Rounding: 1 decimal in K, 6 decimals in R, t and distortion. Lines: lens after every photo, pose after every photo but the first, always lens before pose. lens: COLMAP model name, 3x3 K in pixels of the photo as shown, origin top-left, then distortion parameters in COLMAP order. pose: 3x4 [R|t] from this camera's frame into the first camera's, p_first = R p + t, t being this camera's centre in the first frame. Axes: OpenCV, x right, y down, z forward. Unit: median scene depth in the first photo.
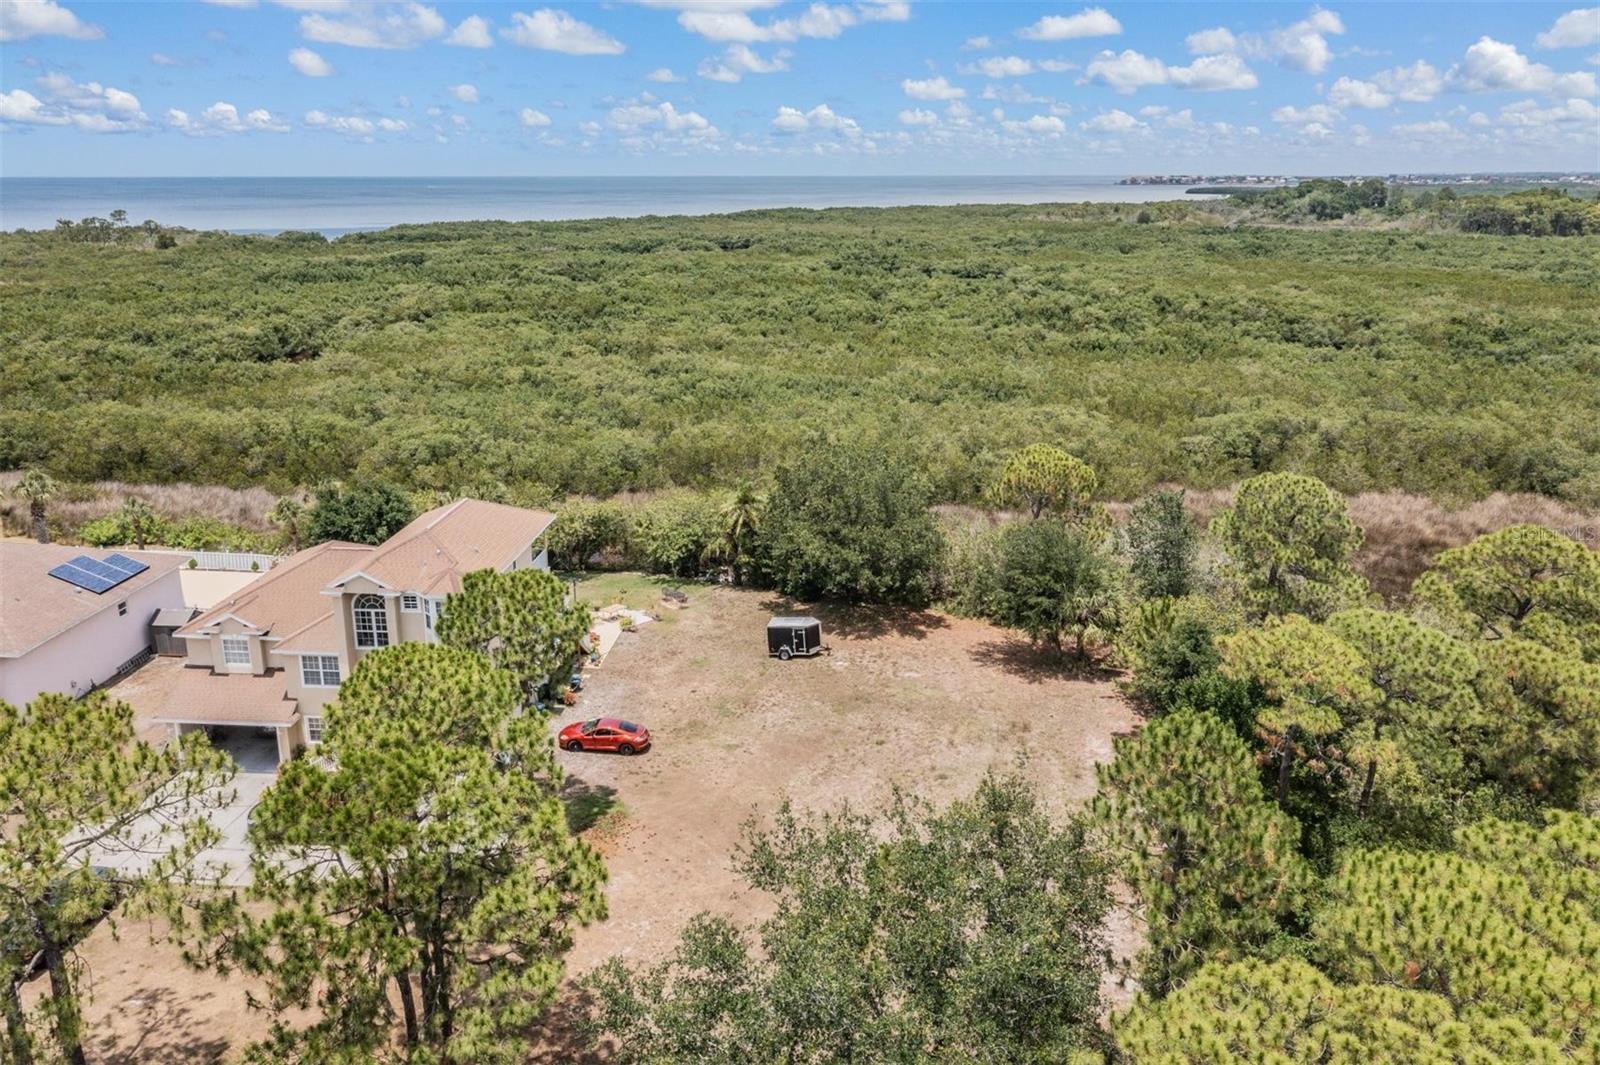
lens RADIAL K [[1289.9, 0, 785.5], [0, 1289.9, 538.9], [0, 0, 1]] dist [-0.004275, 0.008980]
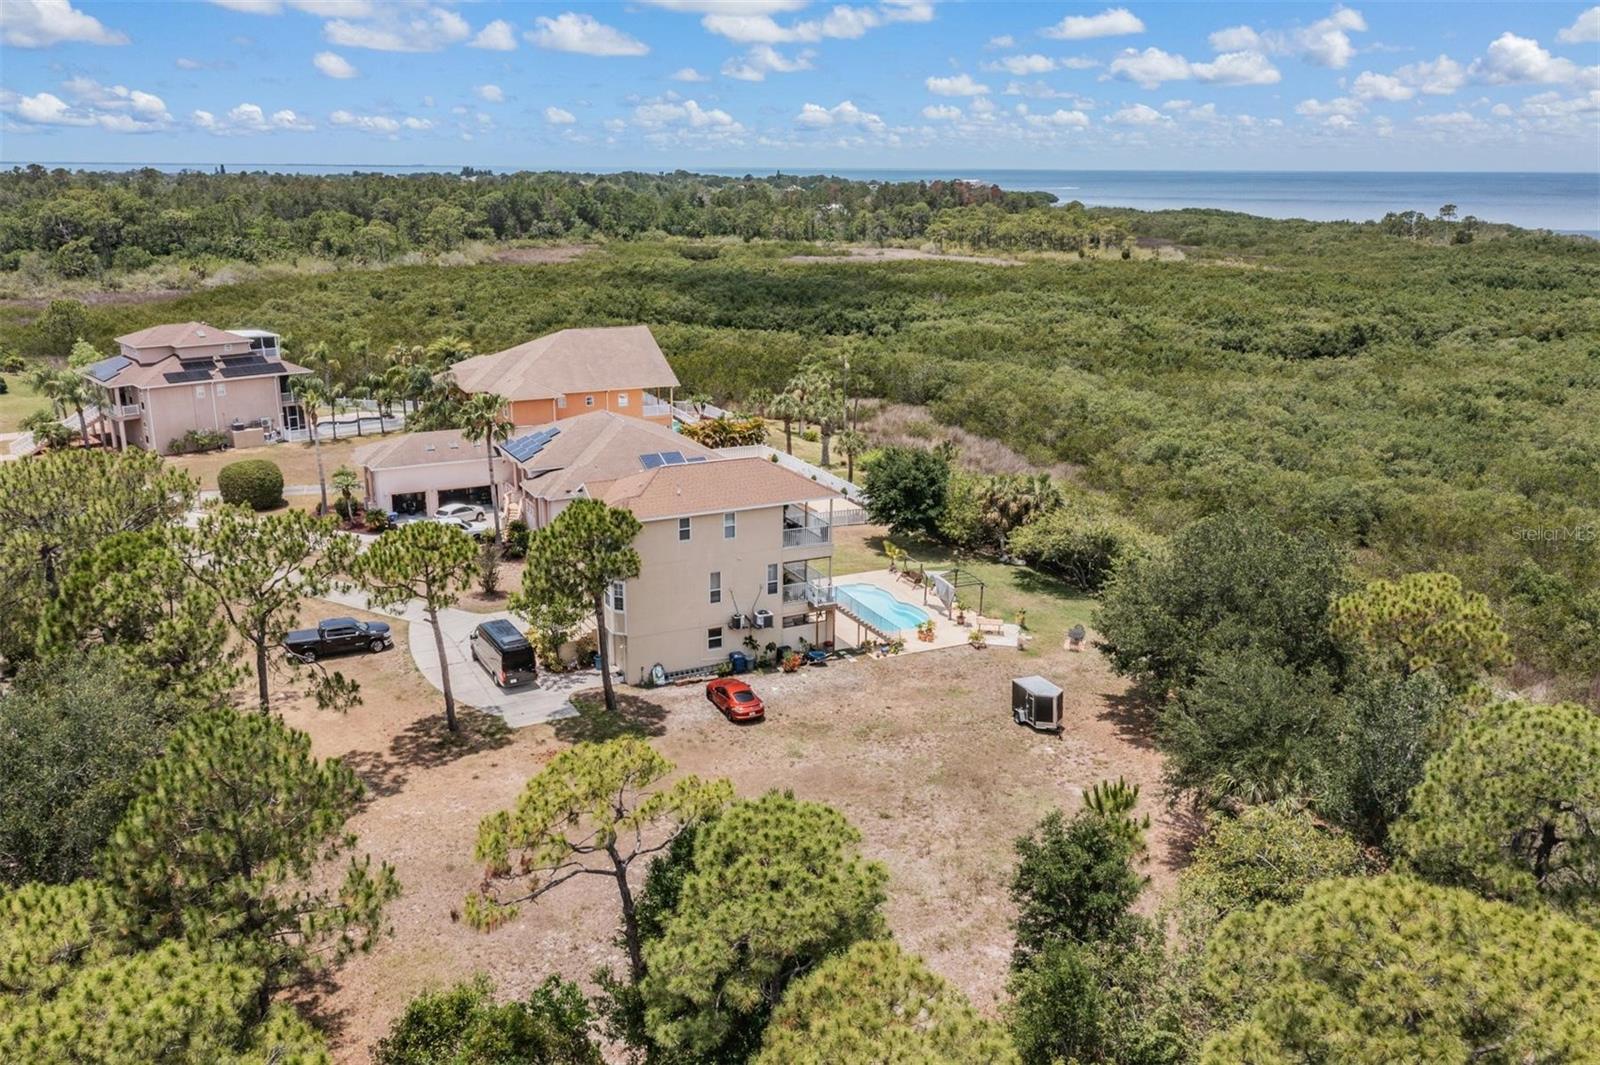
lens RADIAL K [[1308.4, 0, 800.0], [0, 1308.4, 532.5], [0, 0, 1]] dist [0.000194, 0.002171]
pose [[0.511884, 0.239766, -0.824917, 0.399476], [-0.245290, 0.961078, 0.127132, -0.067544], [0.823291, 0.137267, 0.550772, 0.246321]]
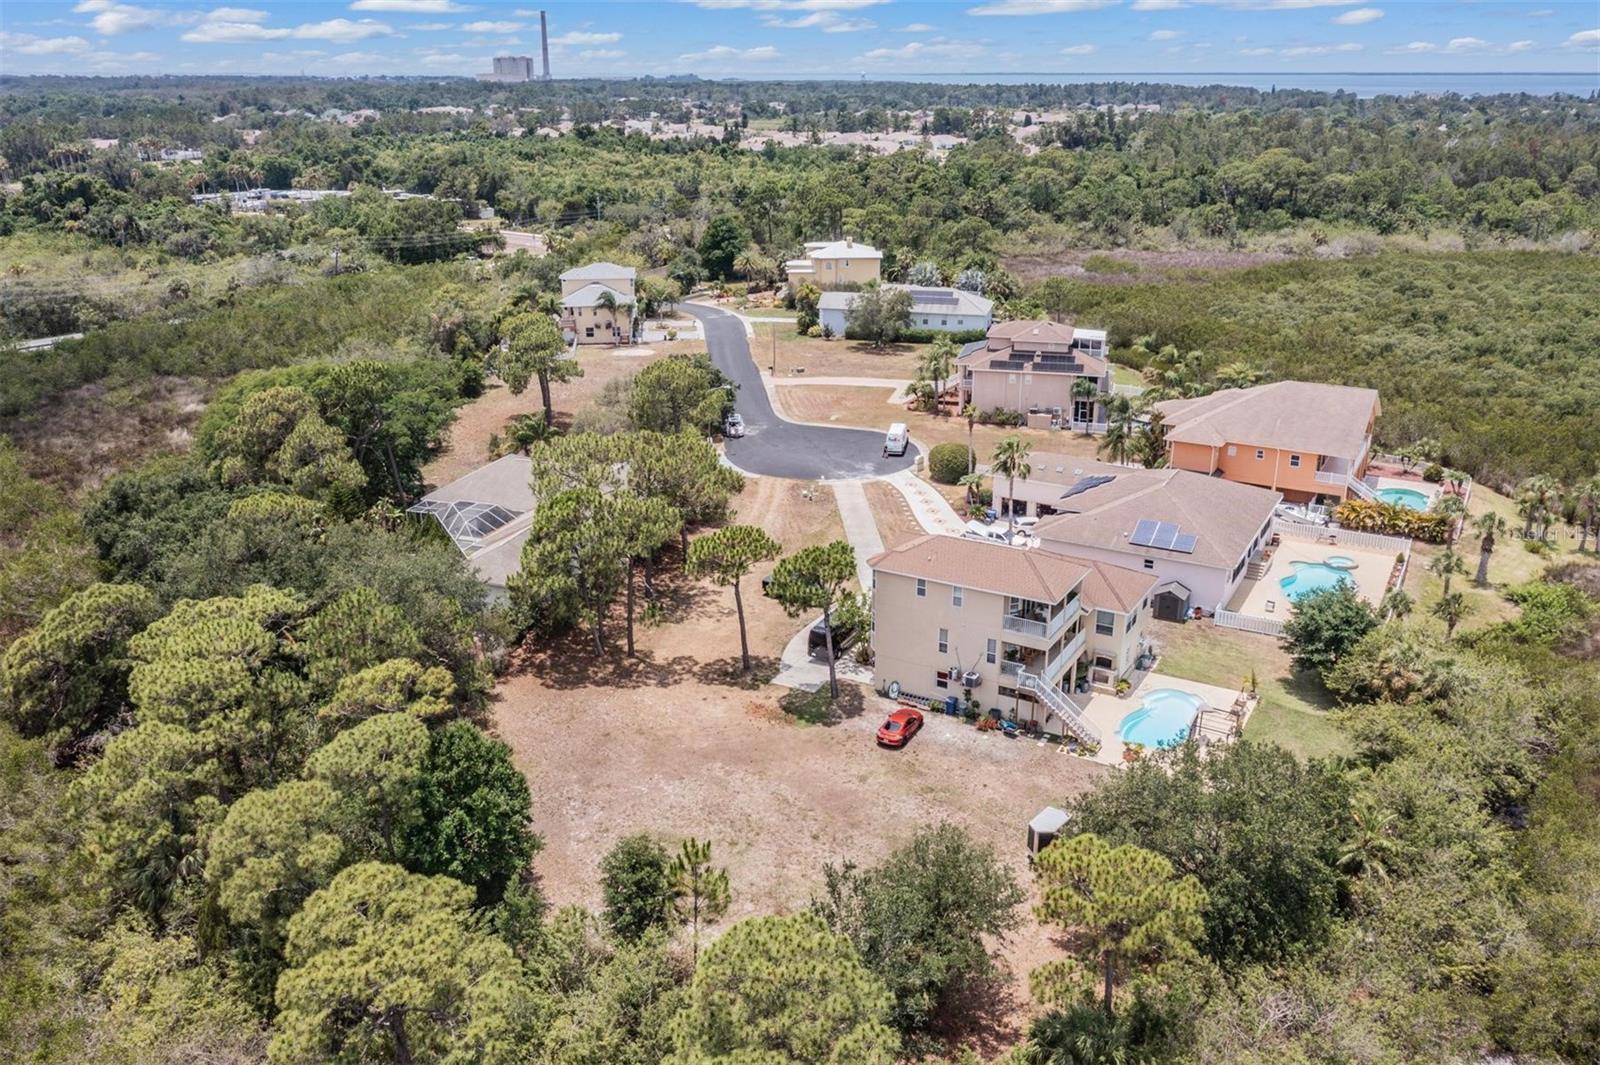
lens RADIAL K [[1326.6, 0, 771.5], [0, 1326.6, 529.6], [0, 0, 1]] dist [-0.004123, 0.001611]
pose [[-0.446242, 0.303387, -0.841917, 0.548840], [-0.237731, 0.866792, 0.438355, -0.321577], [0.862759, 0.395762, -0.314674, 0.682389]]
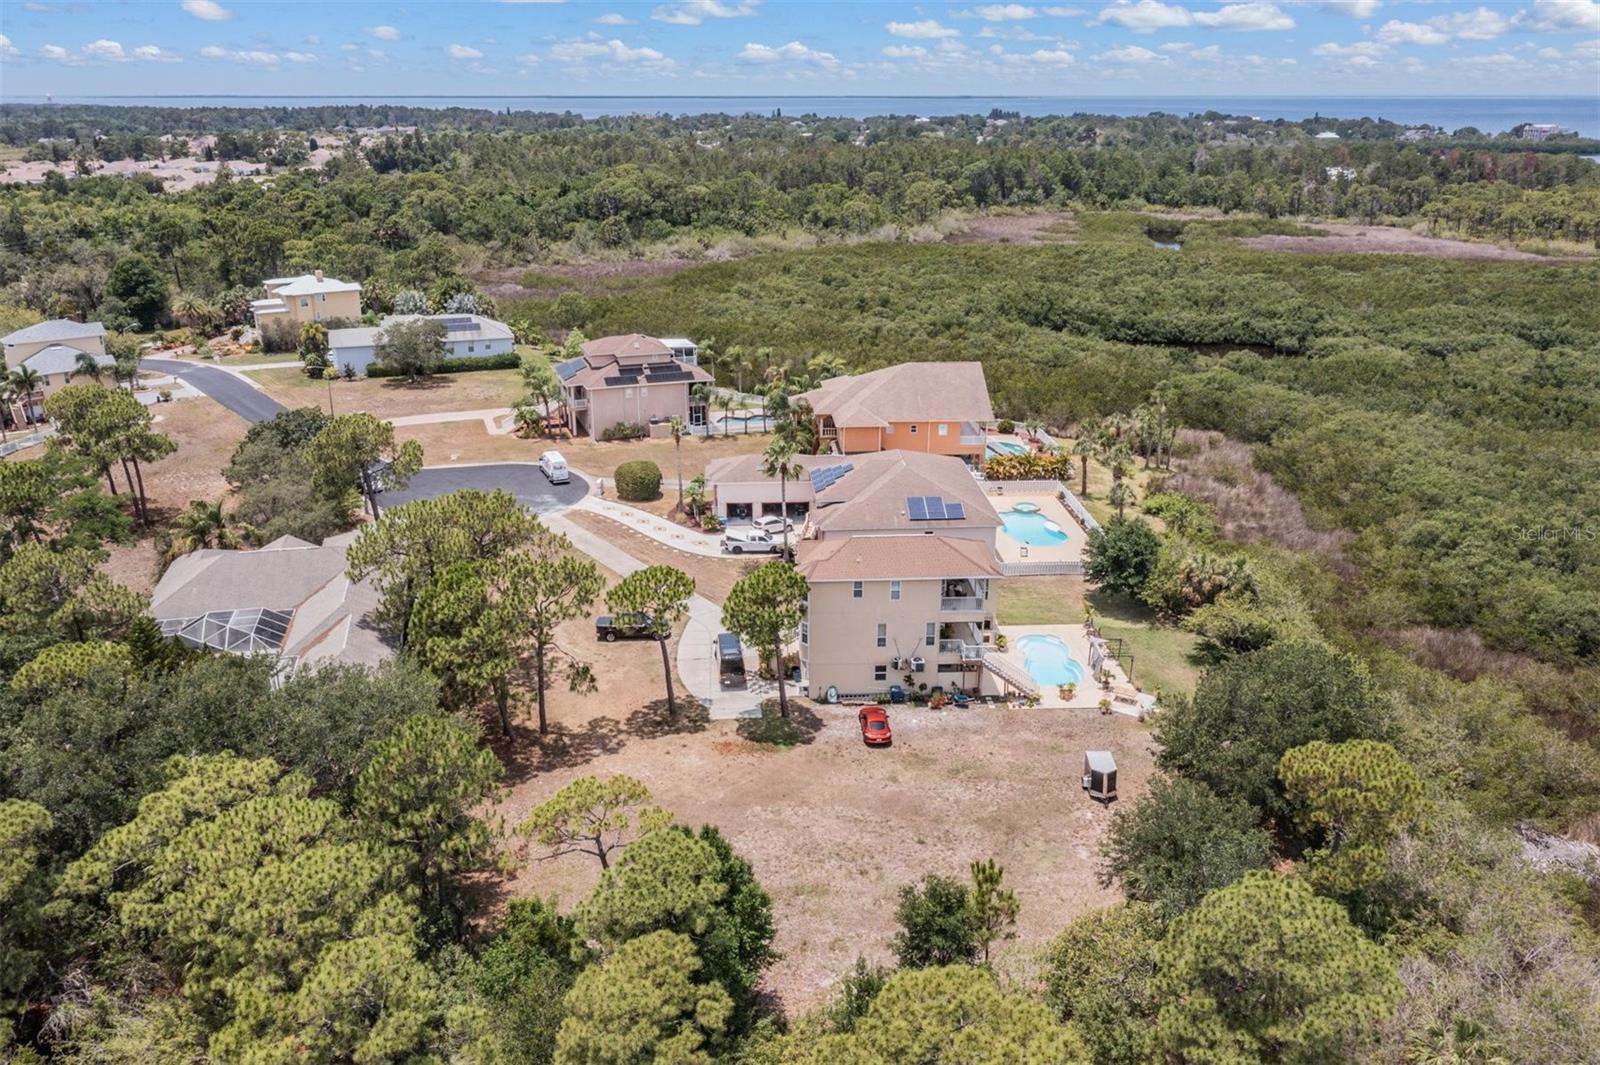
lens RADIAL K [[1289.9, 0, 785.5], [0, 1289.9, 538.9], [0, 0, 1]] dist [-0.004275, 0.008980]
pose [[0.122873, 0.334186, -0.934463, 0.580325], [-0.271859, 0.916915, 0.292164, -0.219517], [0.954461, 0.218143, 0.203516, 0.327517]]
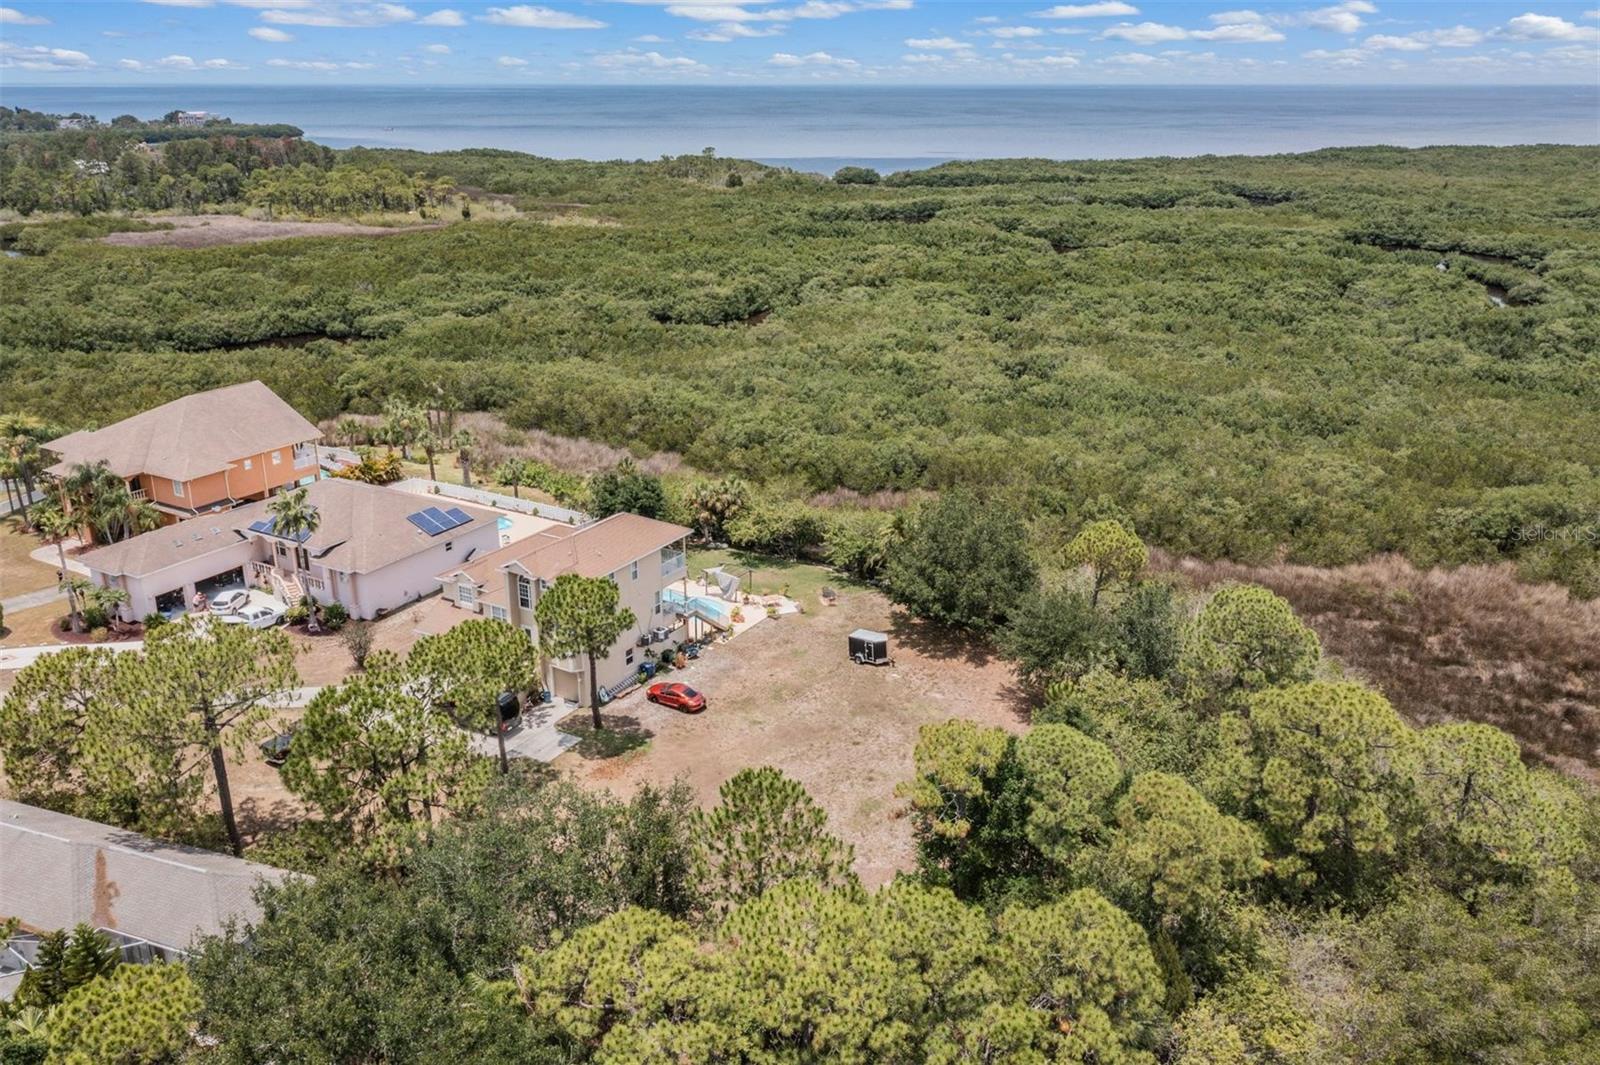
lens RADIAL K [[1312.2, 0, 760.9], [0, 1312.2, 488.5], [0, 0, 1]] dist [0.101569, 0.012690]
pose [[0.887625, 0.134860, -0.440380, 0.300712], [-0.121753, 0.990862, 0.058034, -0.092221], [0.444182, 0.002105, 0.895934, -0.136564]]
